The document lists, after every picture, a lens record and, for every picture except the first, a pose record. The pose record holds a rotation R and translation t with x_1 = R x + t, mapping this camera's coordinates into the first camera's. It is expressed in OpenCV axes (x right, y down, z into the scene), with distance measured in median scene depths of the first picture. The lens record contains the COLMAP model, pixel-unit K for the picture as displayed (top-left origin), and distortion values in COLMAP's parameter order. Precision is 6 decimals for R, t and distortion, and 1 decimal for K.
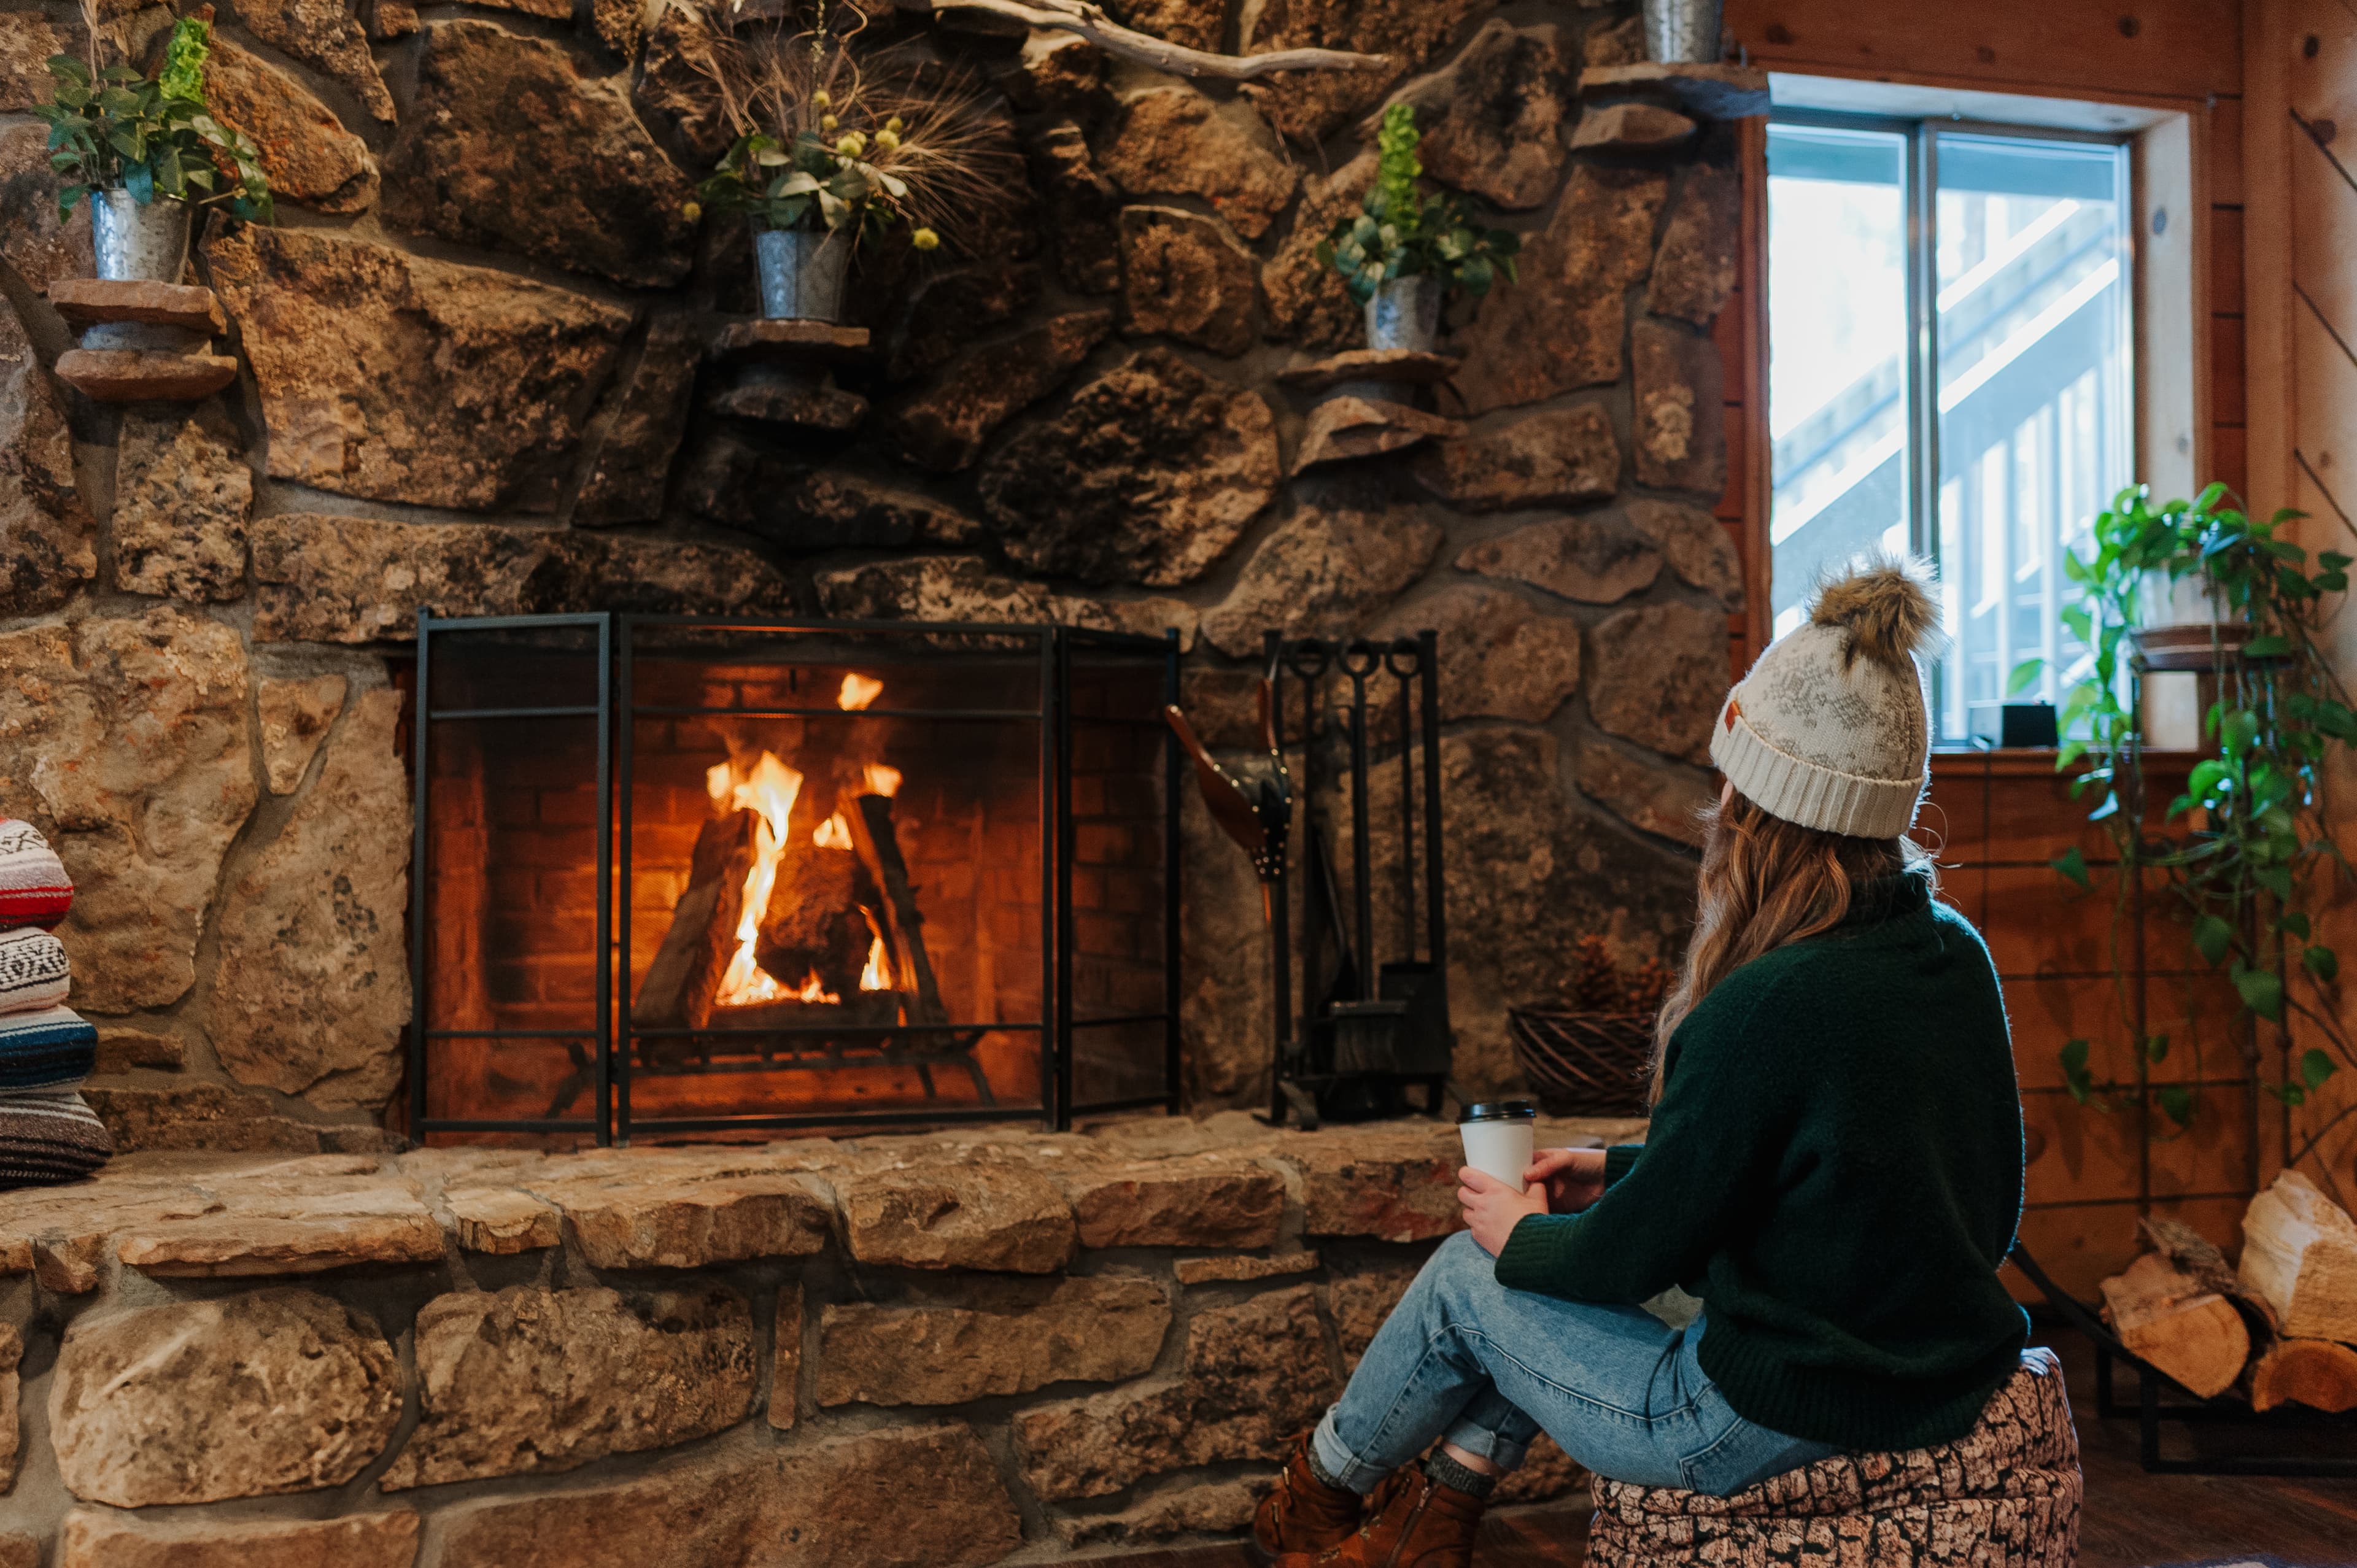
lens RADIAL K [[2730.3, 0, 1182.6], [0, 2730.3, 911.6], [0, 0, 1]] dist [0.007696, 0.007323]
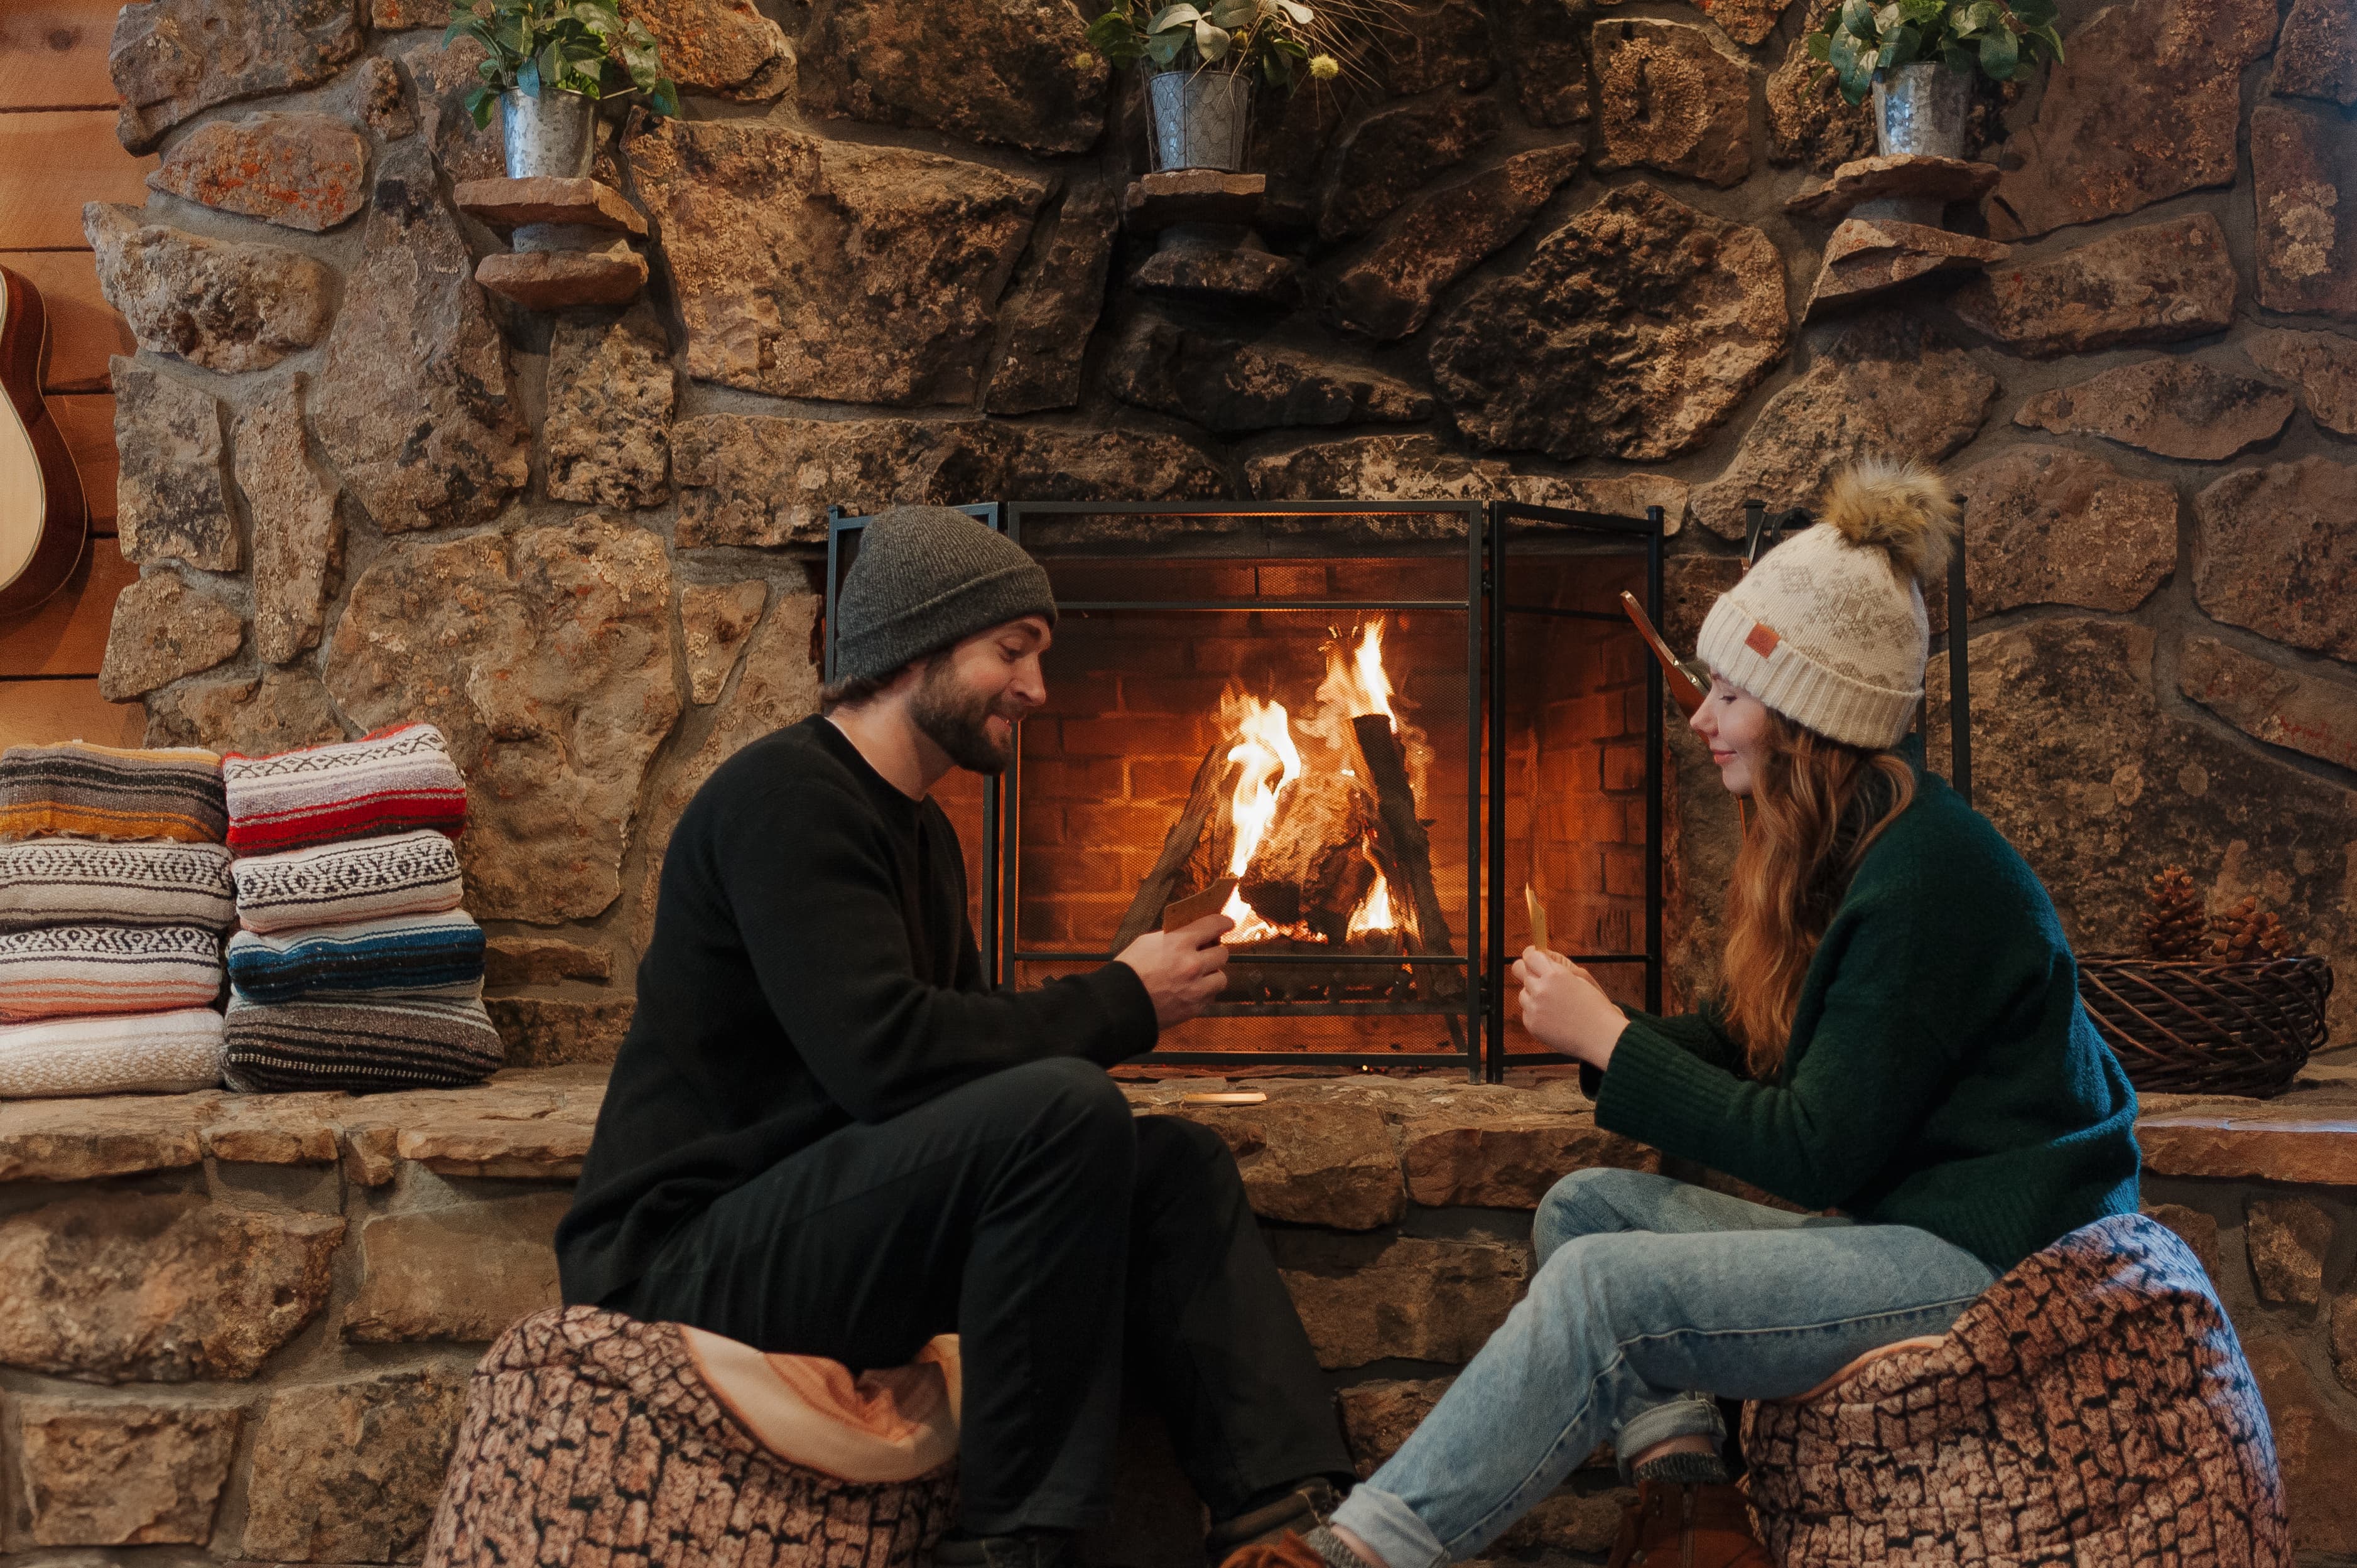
lens RADIAL K [[2730.3, 0, 1182.6], [0, 2730.3, 911.6], [0, 0, 1]] dist [0.007696, 0.007323]
pose [[0.930639, 0.014913, -0.365636, 0.187837], [-0.018016, 0.999825, -0.005075, 0.033153], [0.365496, 0.011310, 0.930744, 0.155387]]
